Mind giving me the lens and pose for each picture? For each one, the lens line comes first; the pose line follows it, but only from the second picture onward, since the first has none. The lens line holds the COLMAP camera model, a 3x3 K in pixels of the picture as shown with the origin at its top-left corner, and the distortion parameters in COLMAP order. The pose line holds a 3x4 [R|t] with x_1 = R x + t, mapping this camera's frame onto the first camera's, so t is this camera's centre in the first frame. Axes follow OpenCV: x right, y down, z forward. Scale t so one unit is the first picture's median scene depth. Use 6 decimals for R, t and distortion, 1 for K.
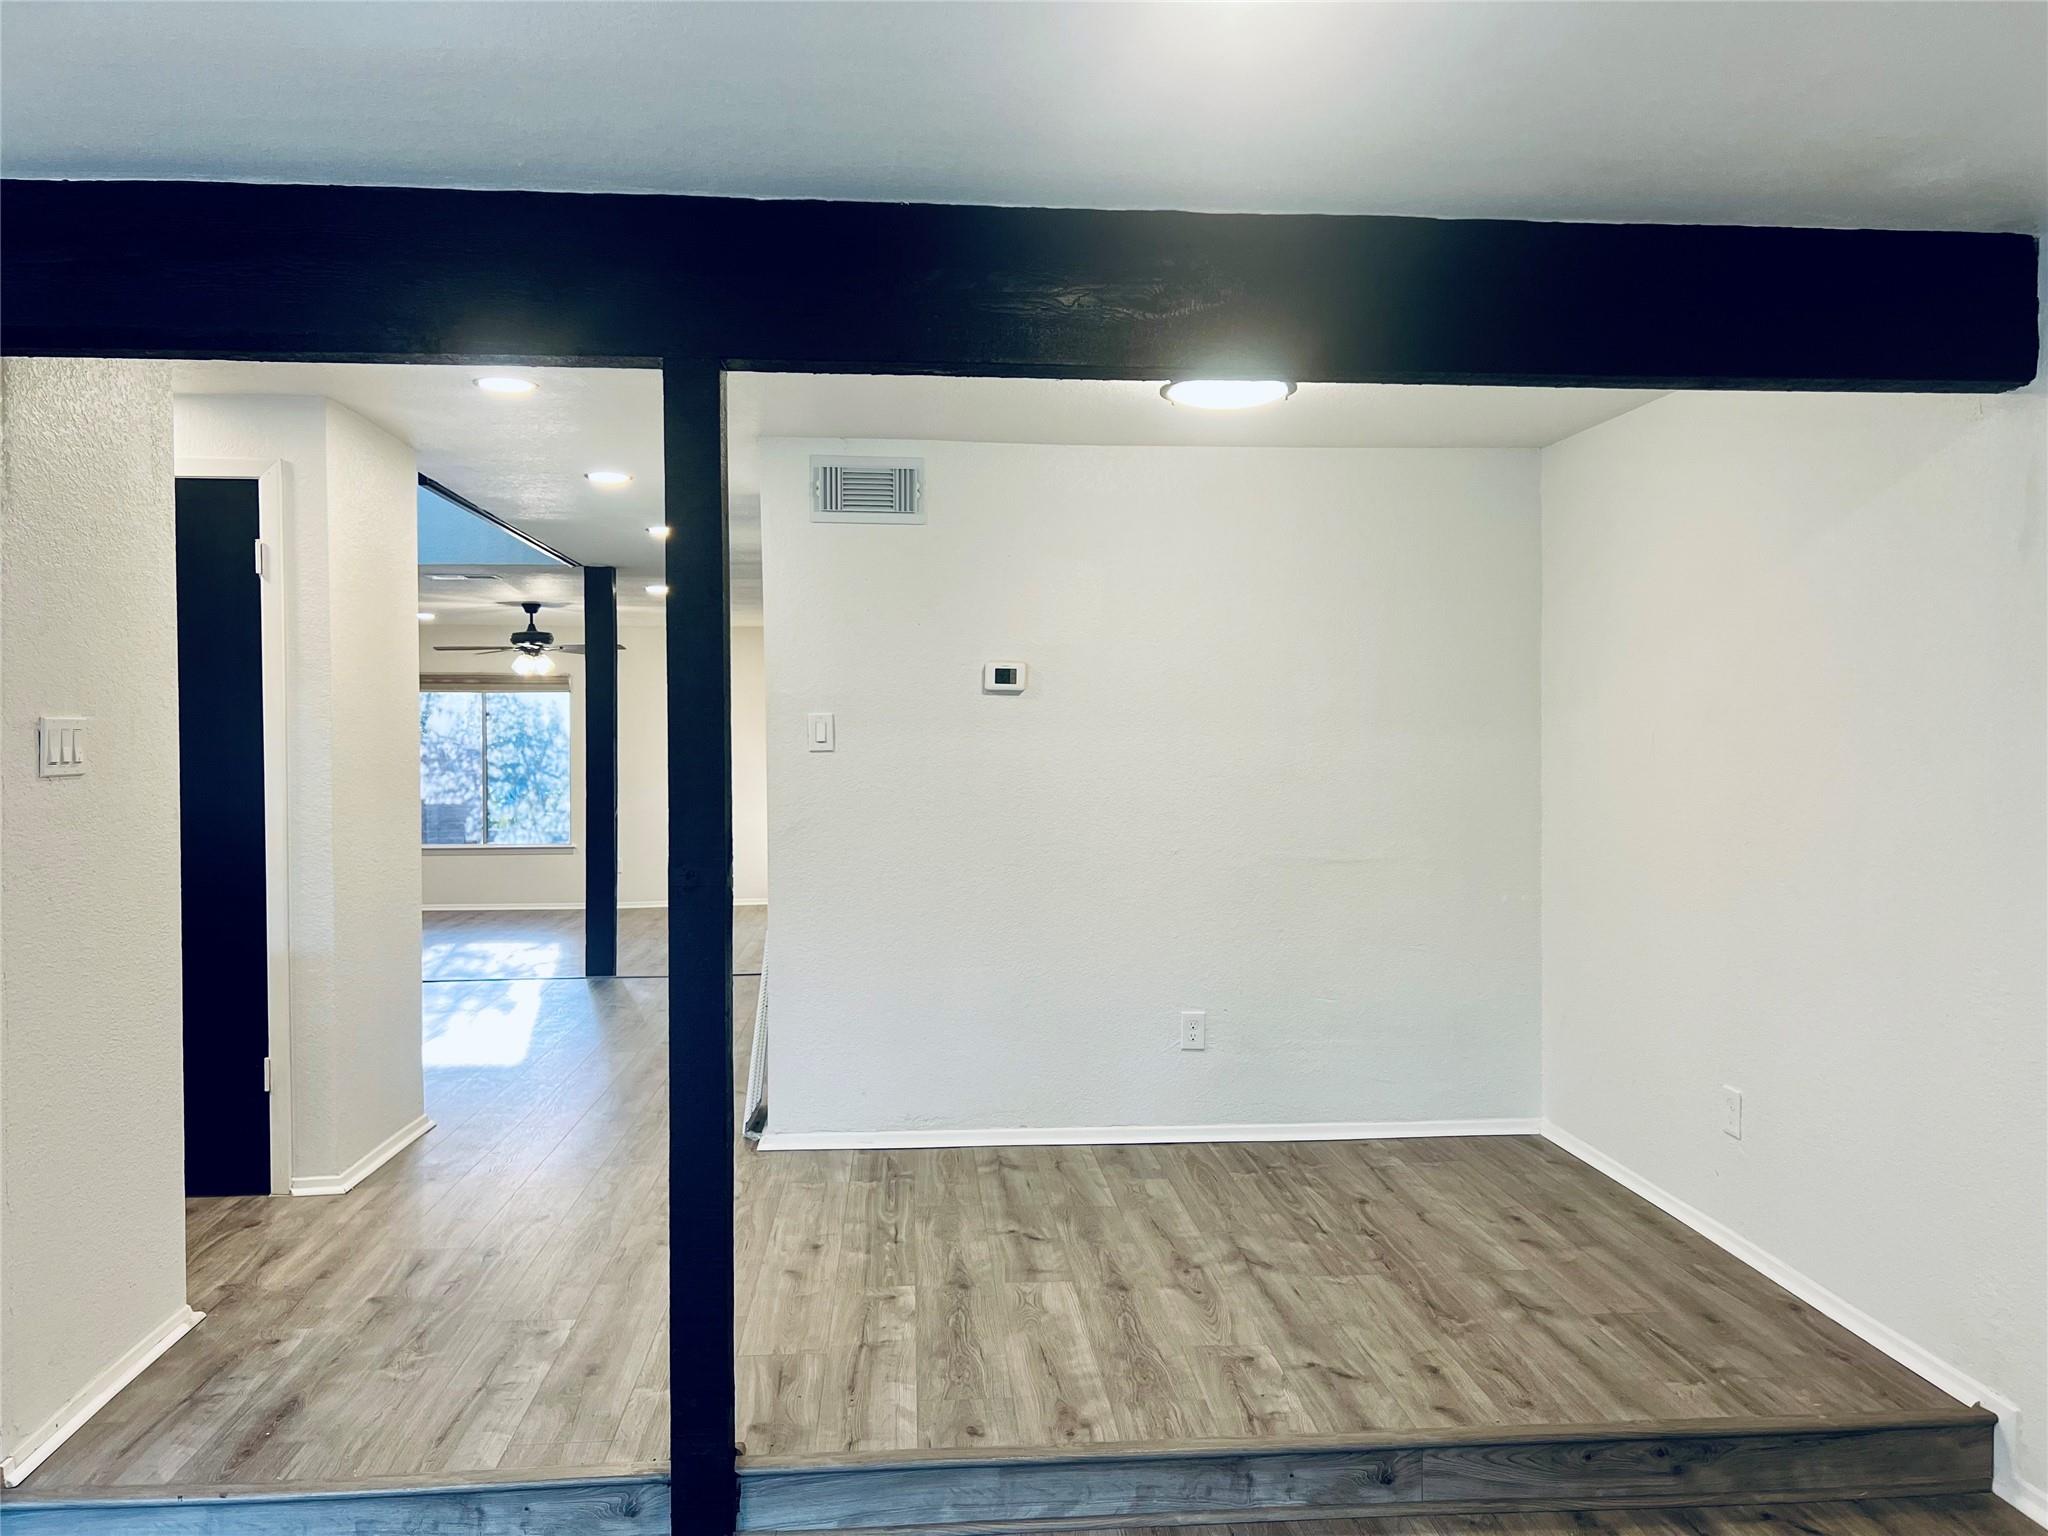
lens RADIAL K [[1547.4, 0, 1039.7], [0, 1547.4, 755.4], [0, 0, 1]] dist [0.054098, -0.054326]
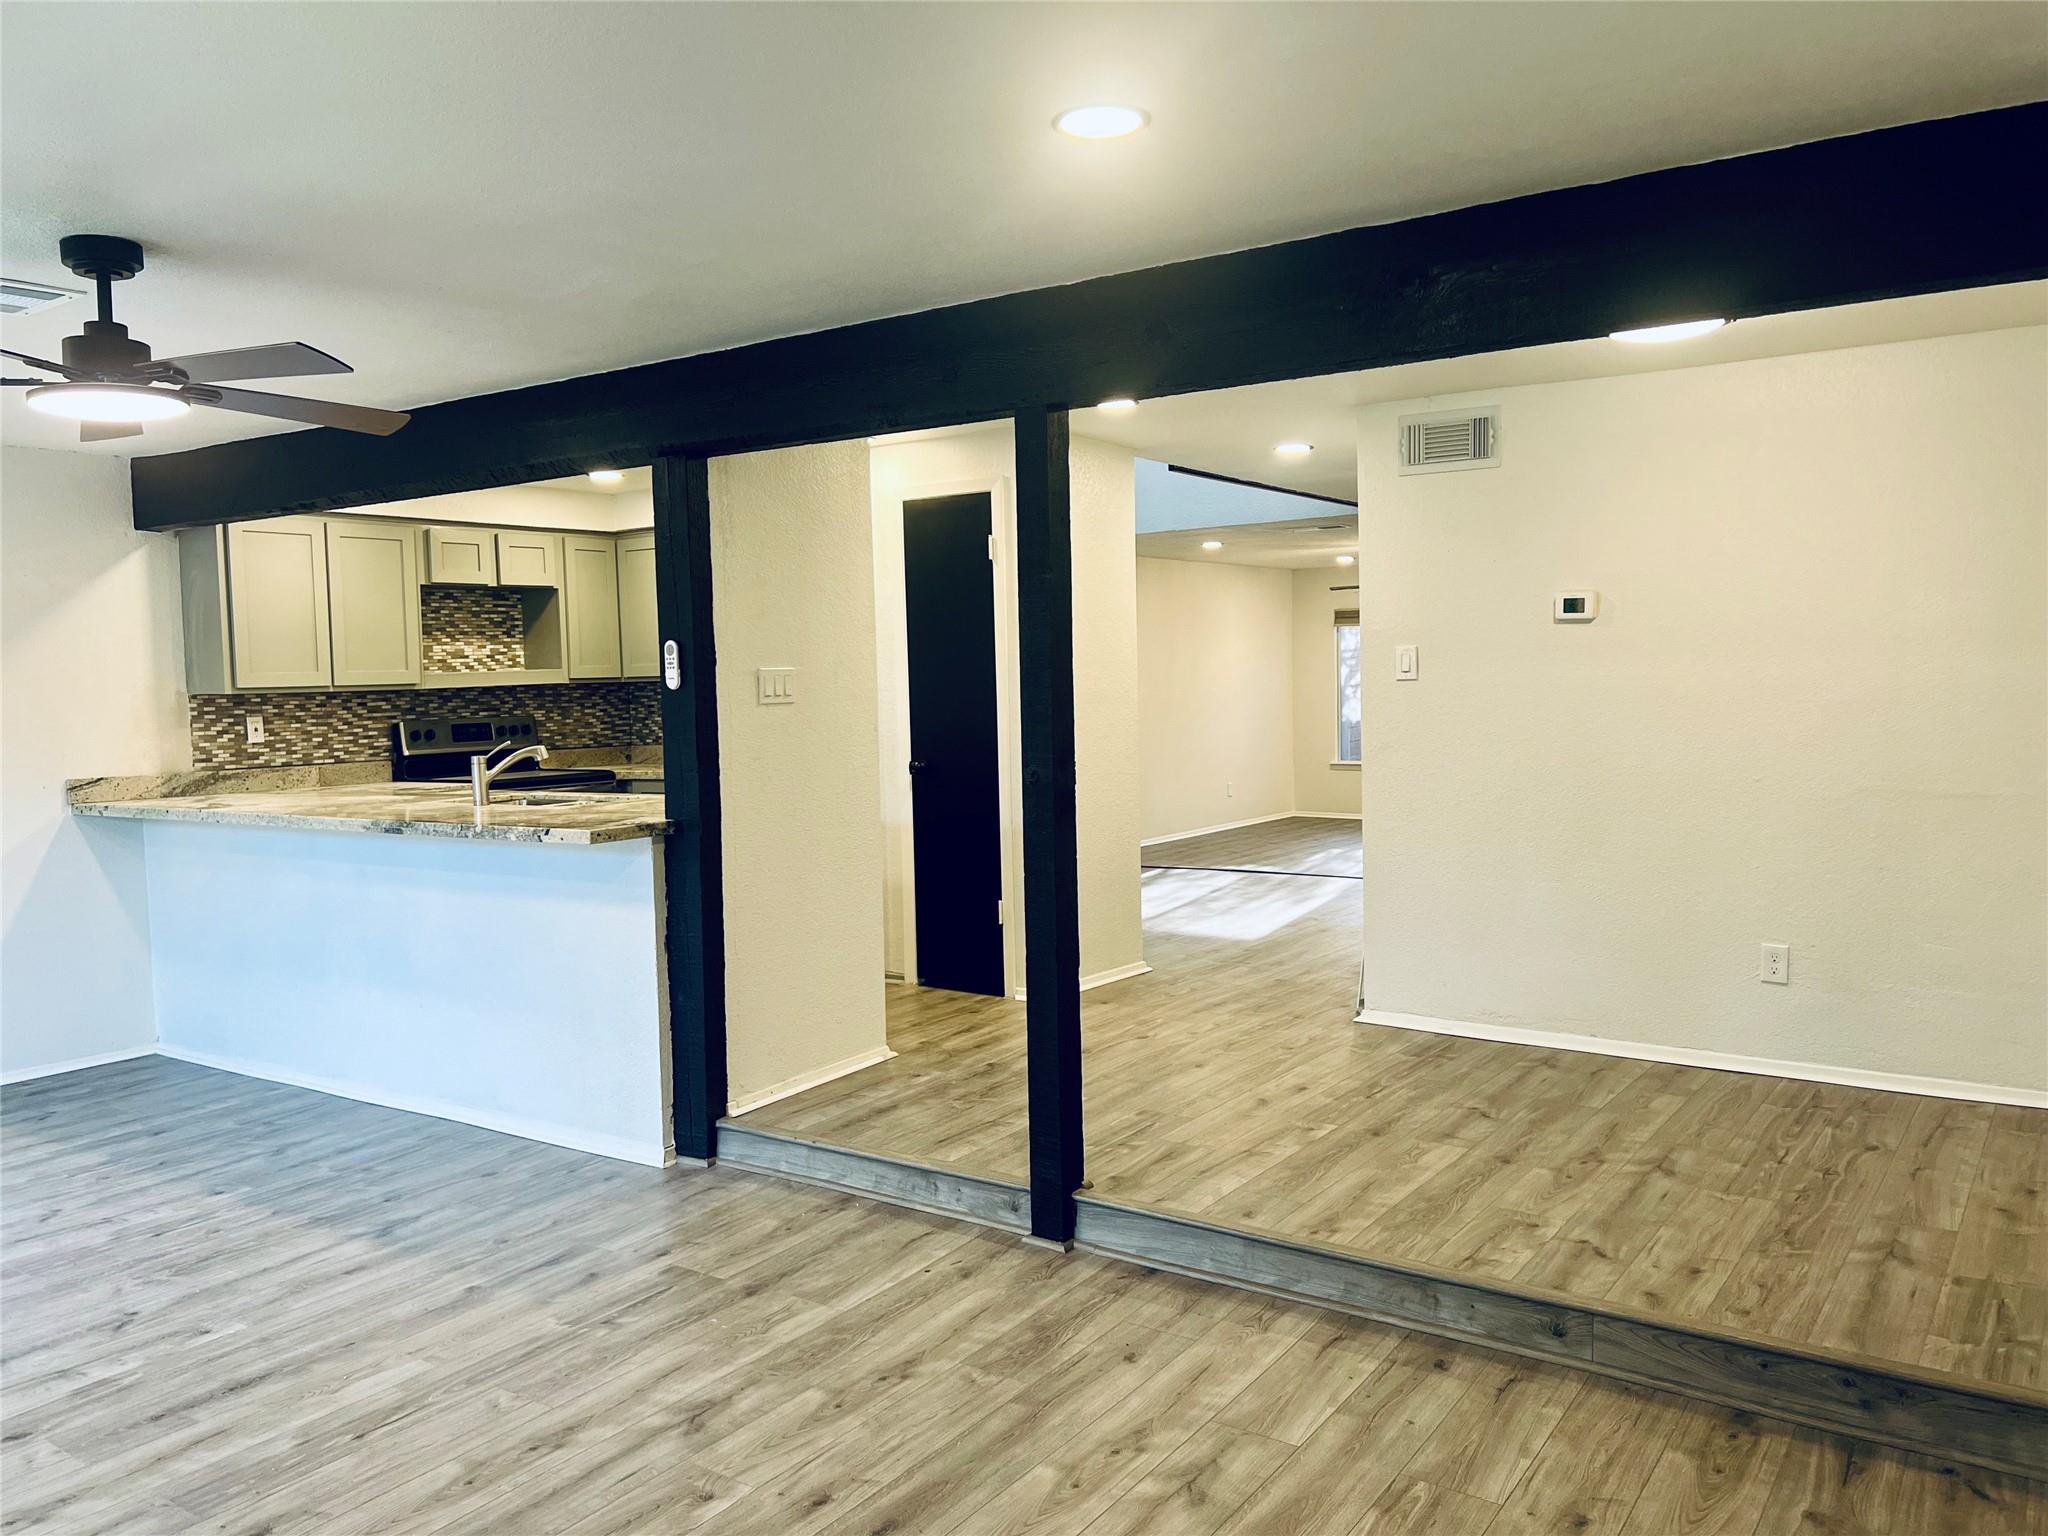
lens RADIAL K [[1547.4, 0, 1028.1], [0, 1547.4, 763.9], [0, 0, 1]] dist [0.054098, -0.054326]
pose [[0.764550, 0.022490, -0.644171, 0.548072], [0.011563, 0.998752, 0.048593, 0.000127], [0.644460, -0.044600, 0.763336, -0.064045]]
